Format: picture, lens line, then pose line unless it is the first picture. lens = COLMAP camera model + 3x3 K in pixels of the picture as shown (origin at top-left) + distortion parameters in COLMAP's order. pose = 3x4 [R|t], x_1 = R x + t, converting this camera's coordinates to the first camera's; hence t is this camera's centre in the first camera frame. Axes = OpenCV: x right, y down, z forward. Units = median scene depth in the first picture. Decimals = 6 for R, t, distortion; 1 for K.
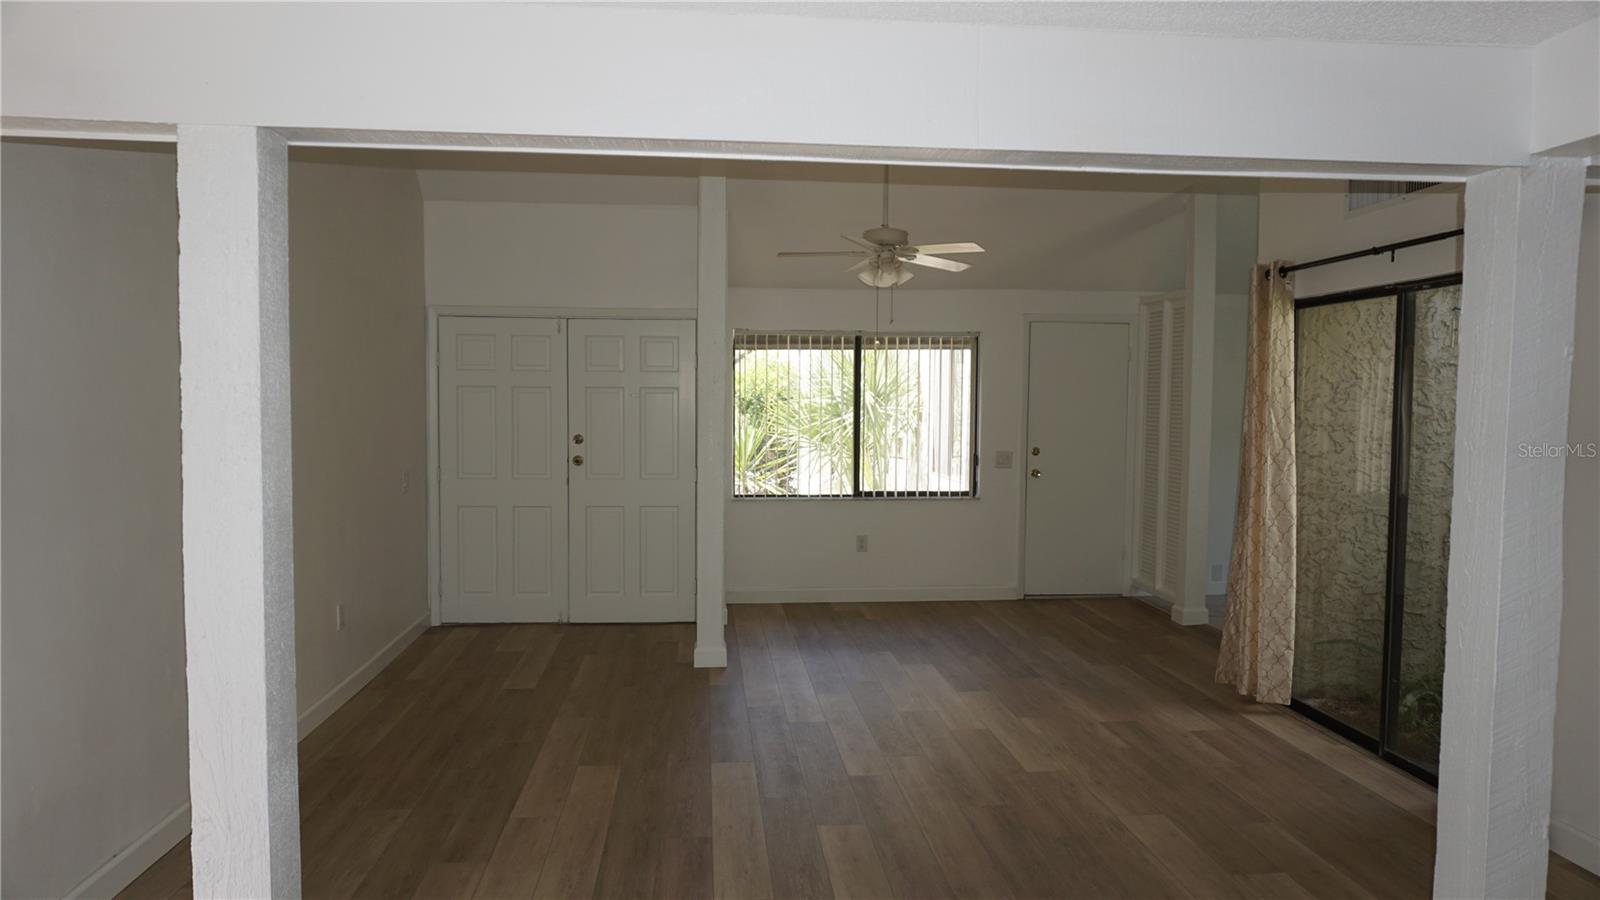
lens RADIAL K [[1080.3, 0, 806.7], [0, 1080.3, 460.0], [0, 0, 1]] dist [-0.048543, 0.046891]
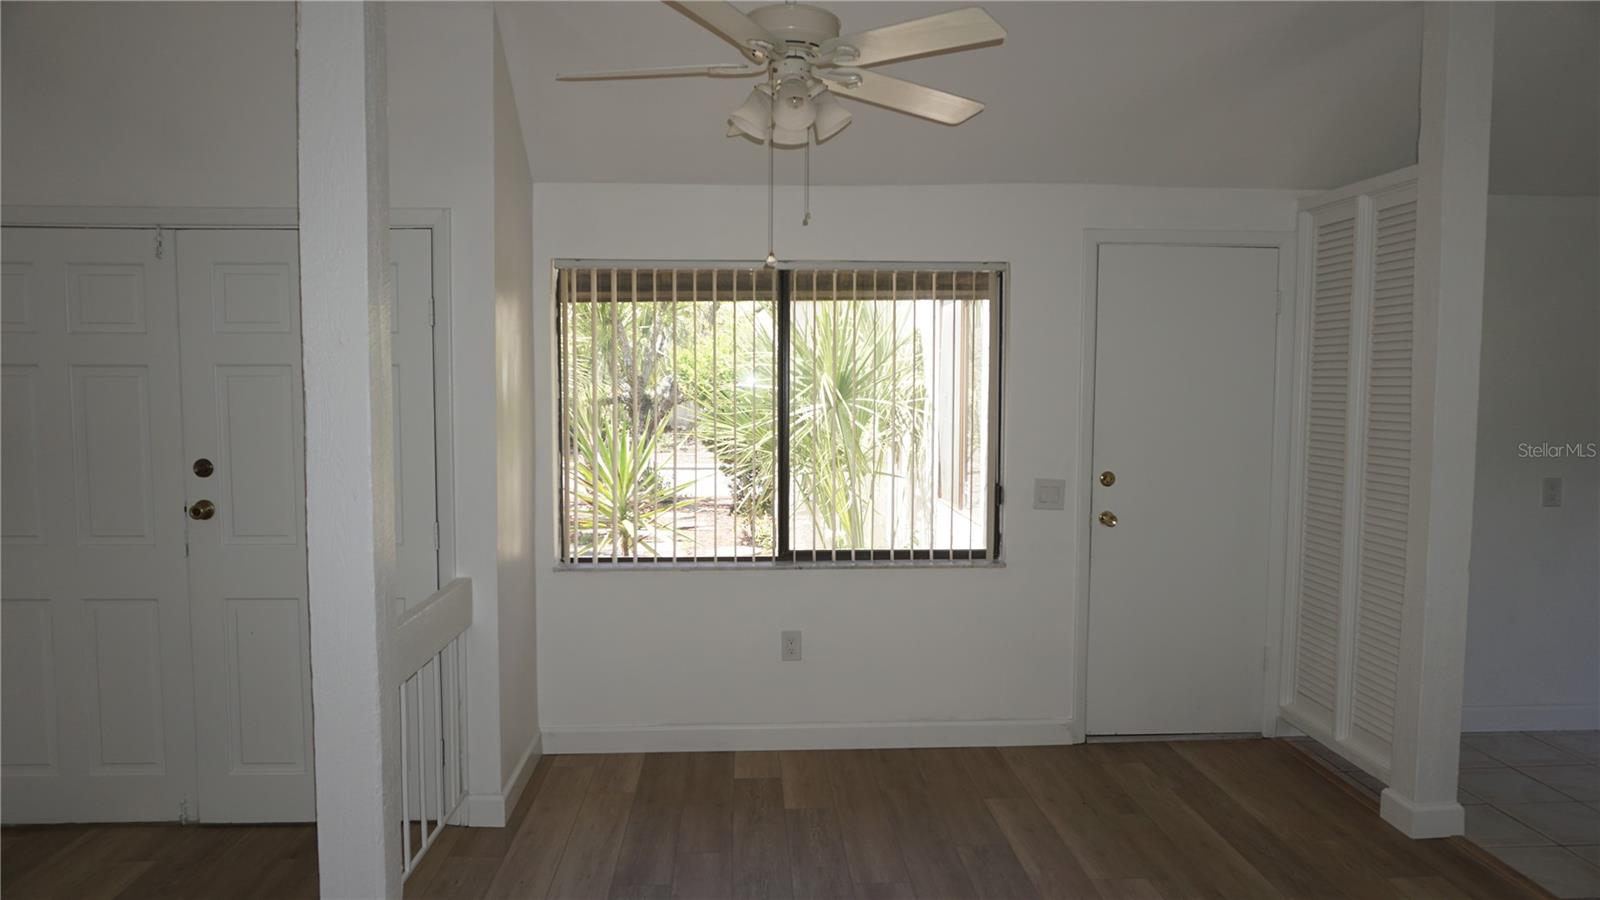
lens RADIAL K [[1080.3, 0, 806.7], [0, 1080.3, 460.0], [0, 0, 1]] dist [-0.048543, 0.046891]
pose [[0.999410, 0.000923, -0.034340, 0.077423], [-0.000041, 0.999670, 0.025690, -0.031697], [0.034353, -0.025673, 0.999080, 0.446066]]
